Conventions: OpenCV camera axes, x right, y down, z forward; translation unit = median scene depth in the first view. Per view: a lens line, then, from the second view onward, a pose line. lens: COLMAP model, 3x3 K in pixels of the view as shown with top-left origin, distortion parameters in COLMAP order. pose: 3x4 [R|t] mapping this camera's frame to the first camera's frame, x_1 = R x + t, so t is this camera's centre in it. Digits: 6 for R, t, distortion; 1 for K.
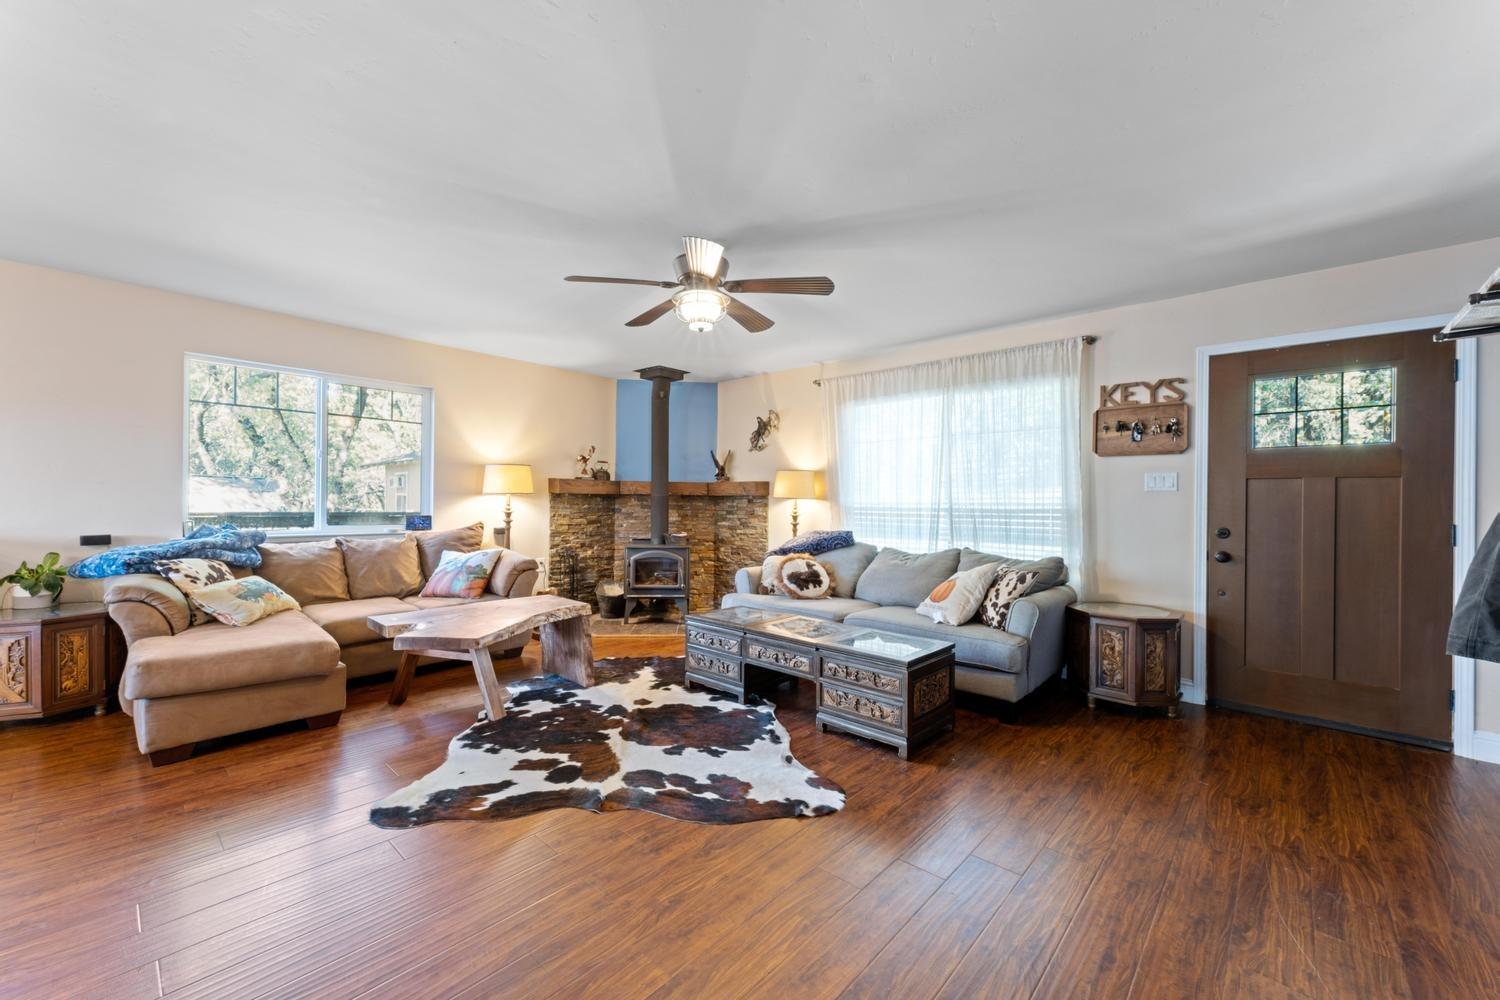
lens RADIAL K [[596.2, 0, 737.6], [0, 596.2, 492.9], [0, 0, 1]] dist [0.008746, 0.000131]
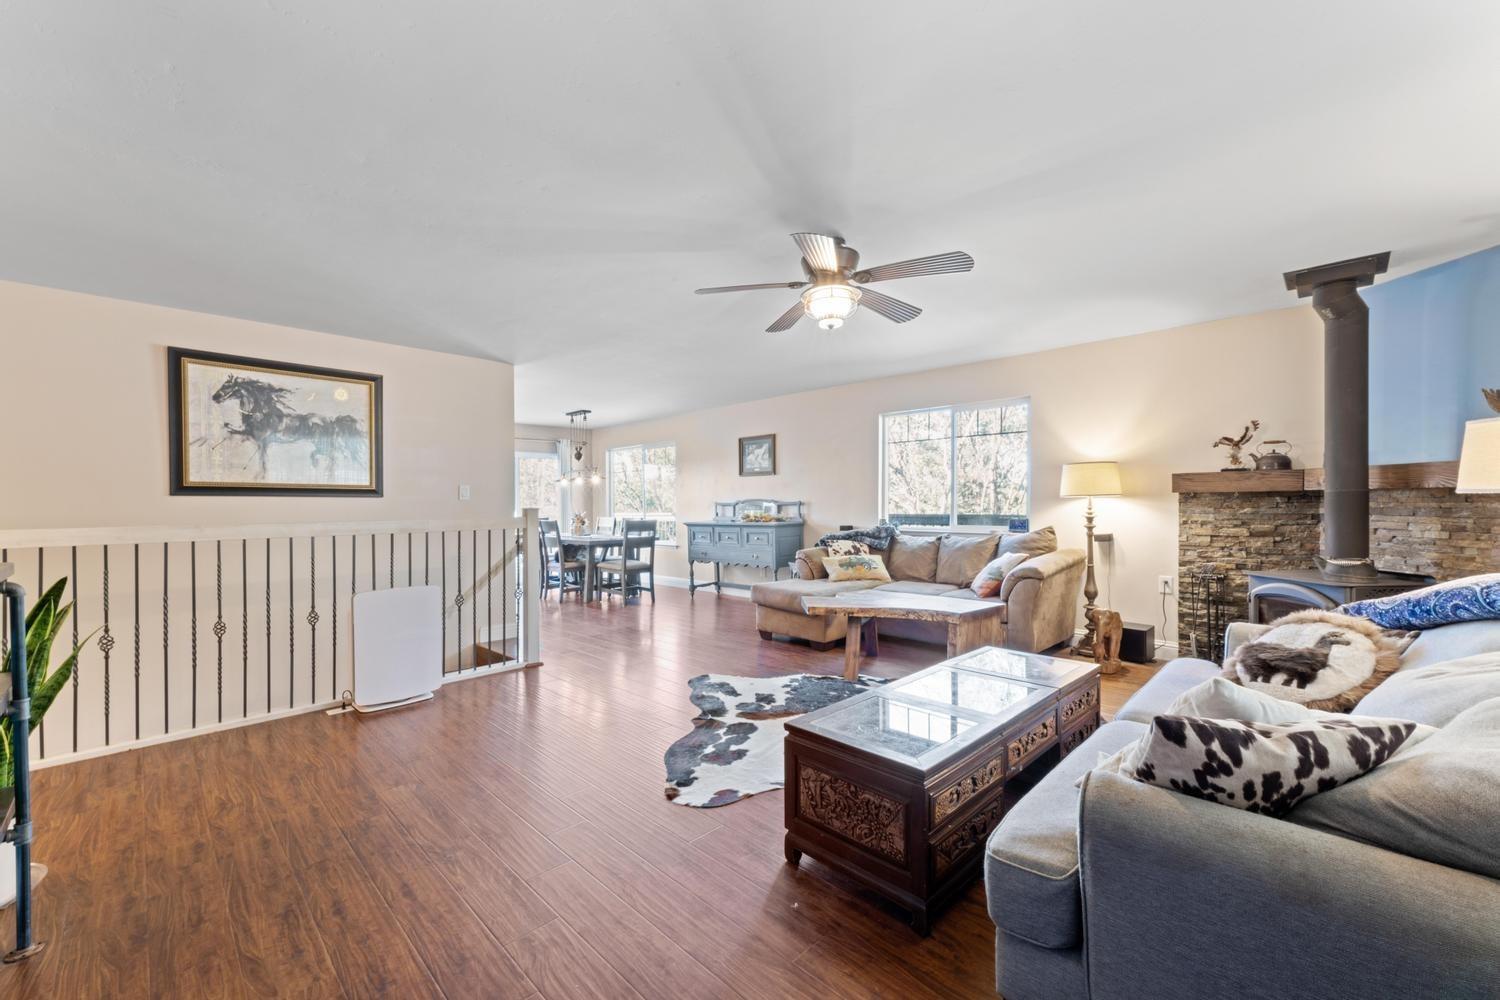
lens RADIAL K [[596.2, 0, 734.6], [0, 596.2, 503.7], [0, 0, 1]] dist [0.008746, 0.000131]
pose [[-0.043106, -0.011559, -0.999004, 0.759729], [0.022345, 0.999672, -0.012531, 0.017552], [0.998821, -0.022863, -0.042833, 0.731505]]
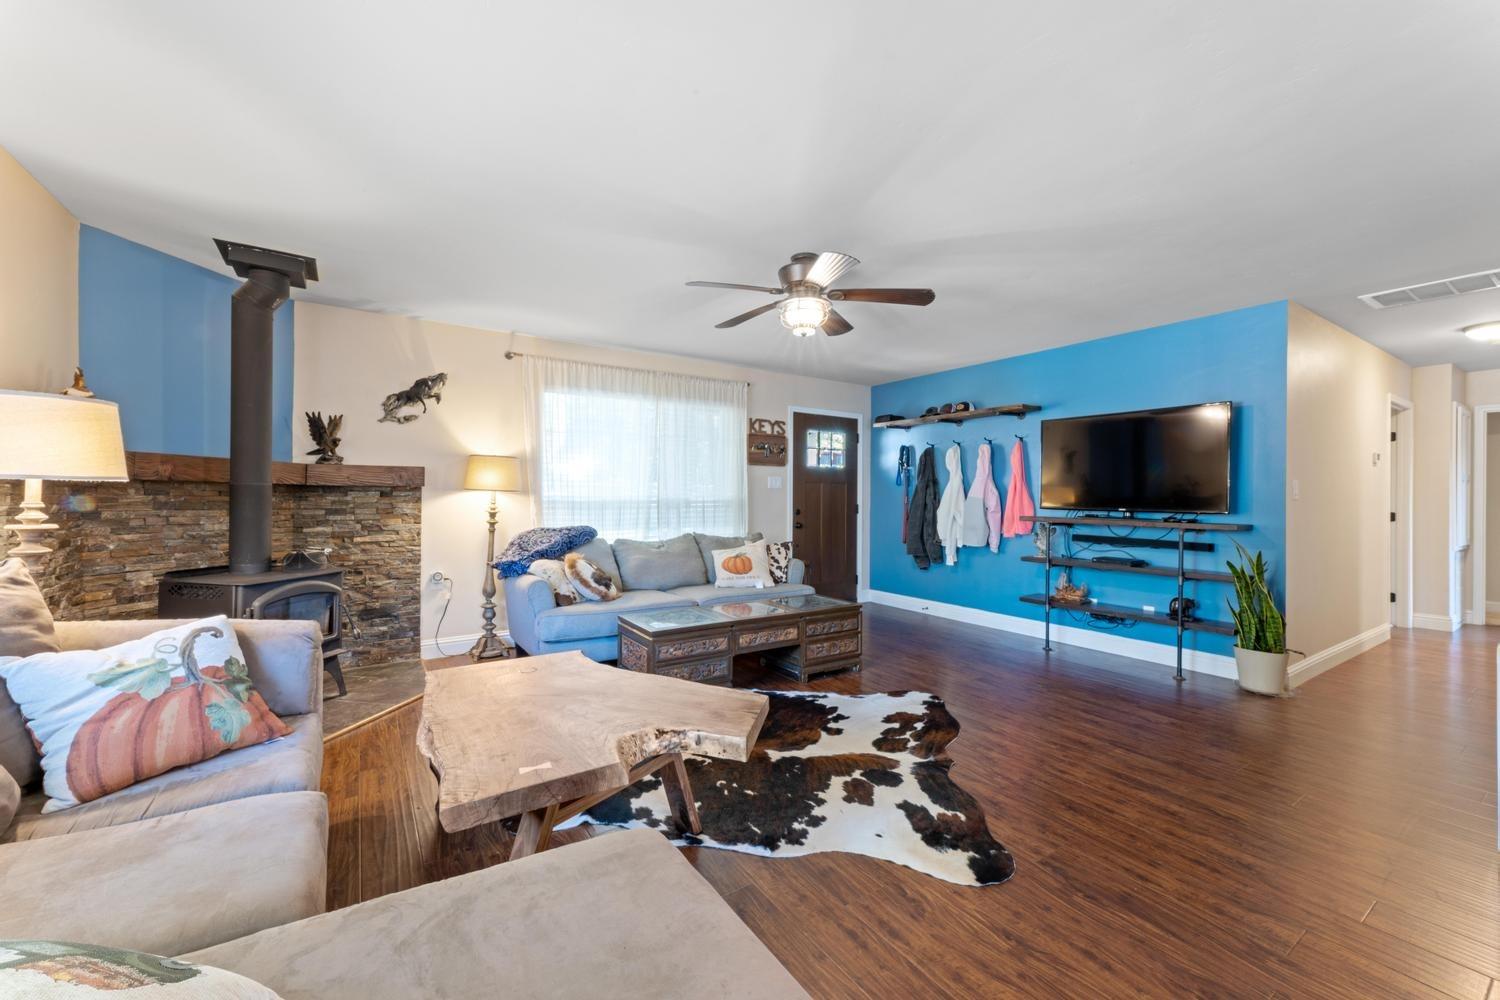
lens RADIAL K [[596.2, 0, 749.2], [0, 596.2, 496.9], [0, 0, 1]] dist [0.008746, 0.000131]
pose [[0.224110, -0.009769, 0.974515, -0.915241], [-0.019043, 0.999715, 0.014401, -0.001513], [-0.974378, -0.021785, 0.223860, 0.709277]]
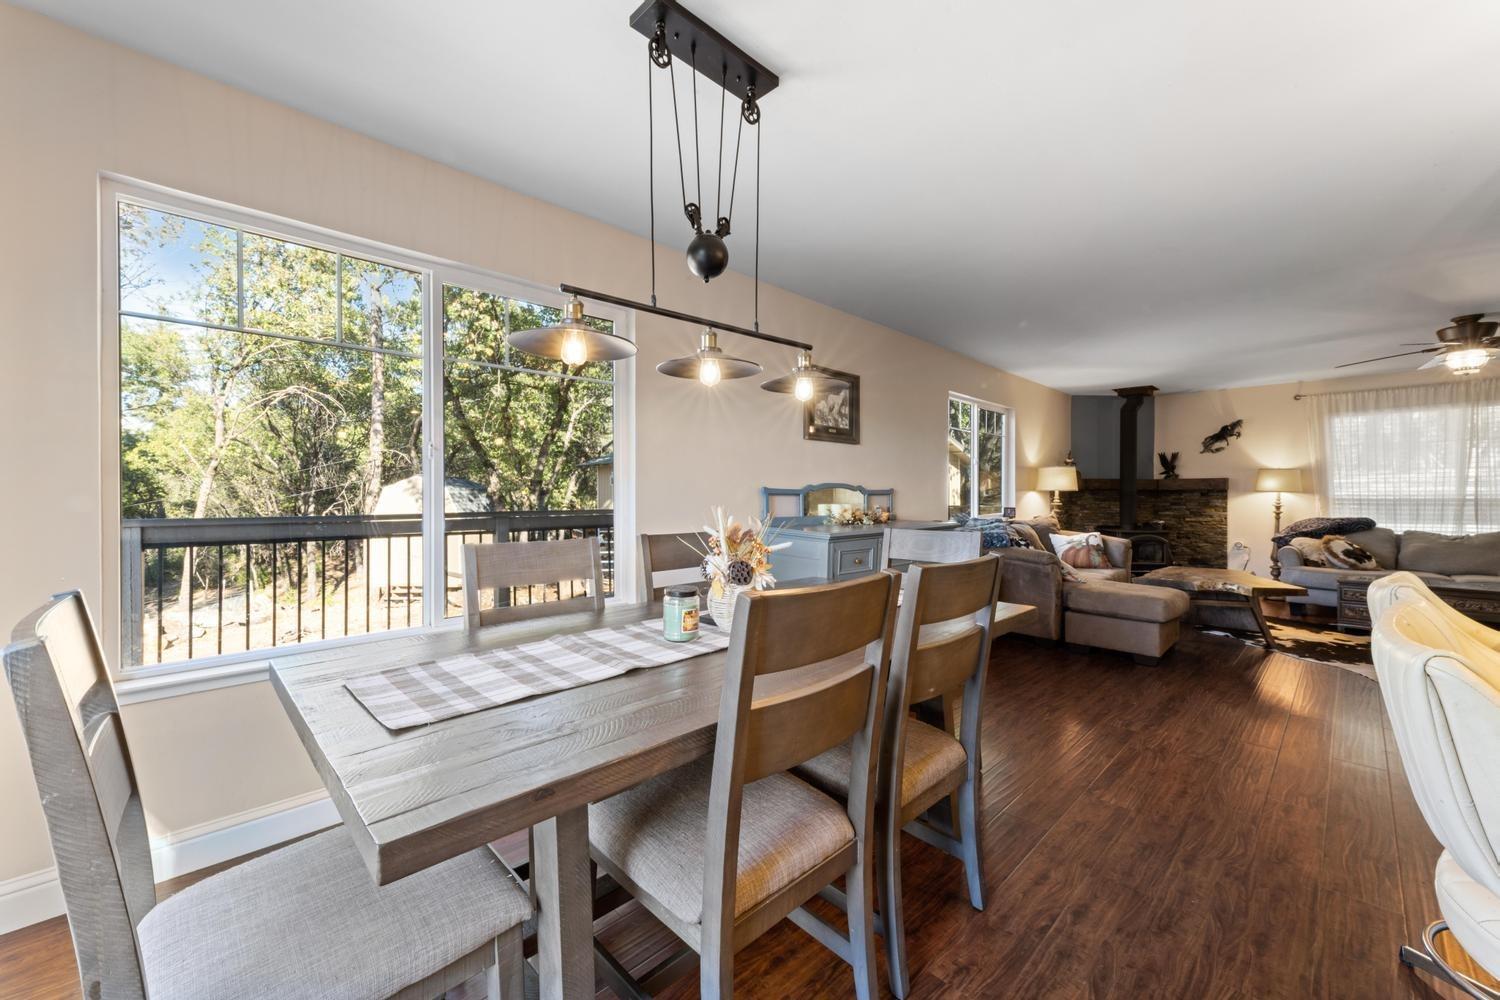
lens RADIAL K [[596.2, 0, 742.7], [0, 596.2, 498.3], [0, 0, 1]] dist [0.008746, 0.000131]
pose [[0.999549, -0.010120, -0.028280, -1.440972], [0.010668, 0.999757, 0.019290, -0.018790], [0.028077, -0.019583, 0.999414, -0.398022]]
